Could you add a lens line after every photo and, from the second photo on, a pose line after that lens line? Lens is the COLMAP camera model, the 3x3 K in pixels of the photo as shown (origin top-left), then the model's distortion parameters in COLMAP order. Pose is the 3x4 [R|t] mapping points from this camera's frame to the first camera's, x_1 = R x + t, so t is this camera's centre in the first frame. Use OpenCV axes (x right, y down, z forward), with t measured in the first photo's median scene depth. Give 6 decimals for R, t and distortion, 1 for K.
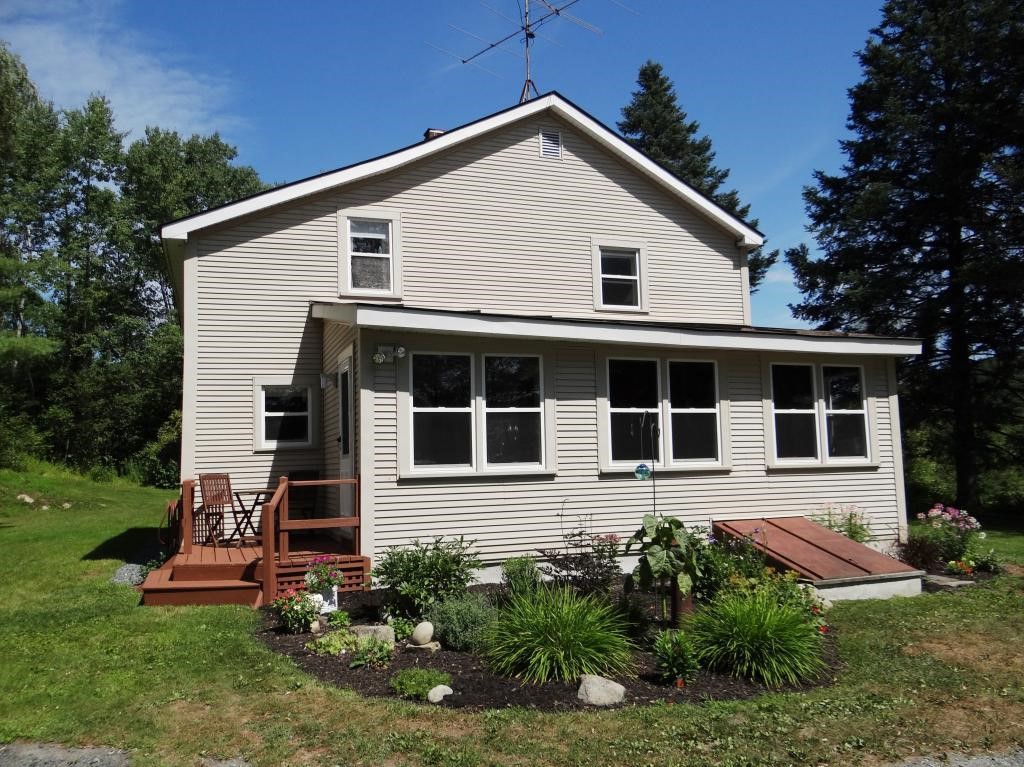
lens RADIAL K [[796.4, 0, 512.4], [0, 796.4, 387.2], [0, 0, 1]] dist [-0.033444, 0.022846]
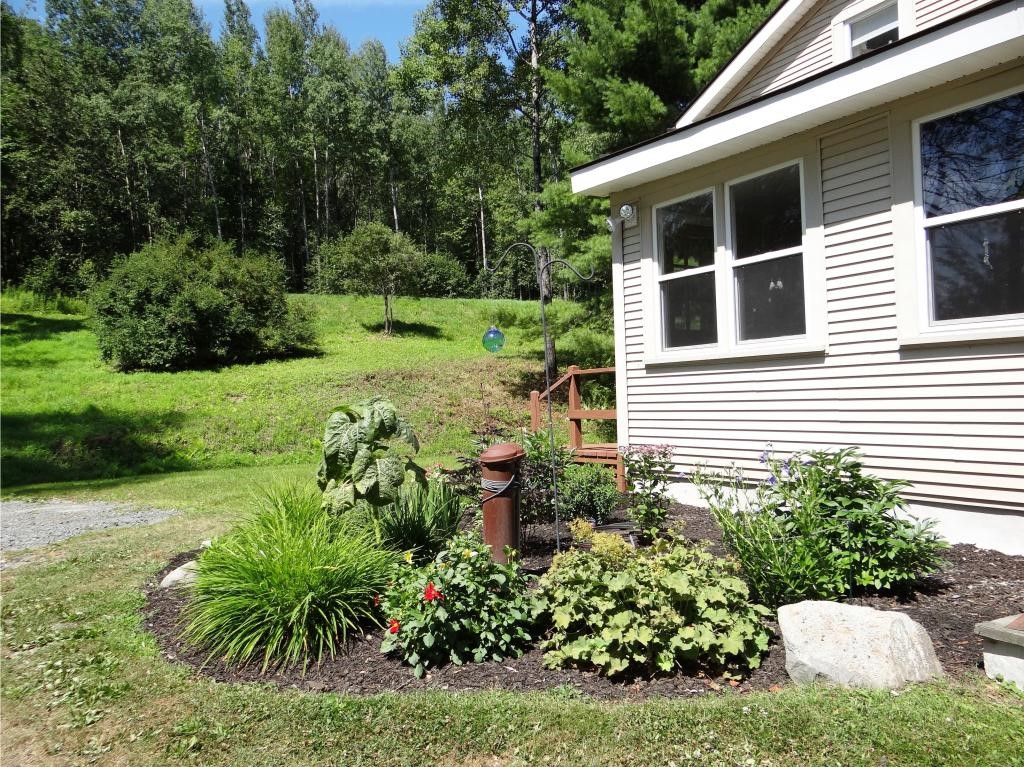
lens RADIAL K [[796.4, 0, 512.9], [0, 796.4, 383.7], [0, 0, 1]] dist [-0.033444, 0.022846]
pose [[0.200160, -0.007112, -0.979737, 0.609861], [0.102128, 0.994678, 0.013644, 0.104632], [0.974426, -0.102790, 0.199821, 0.673846]]
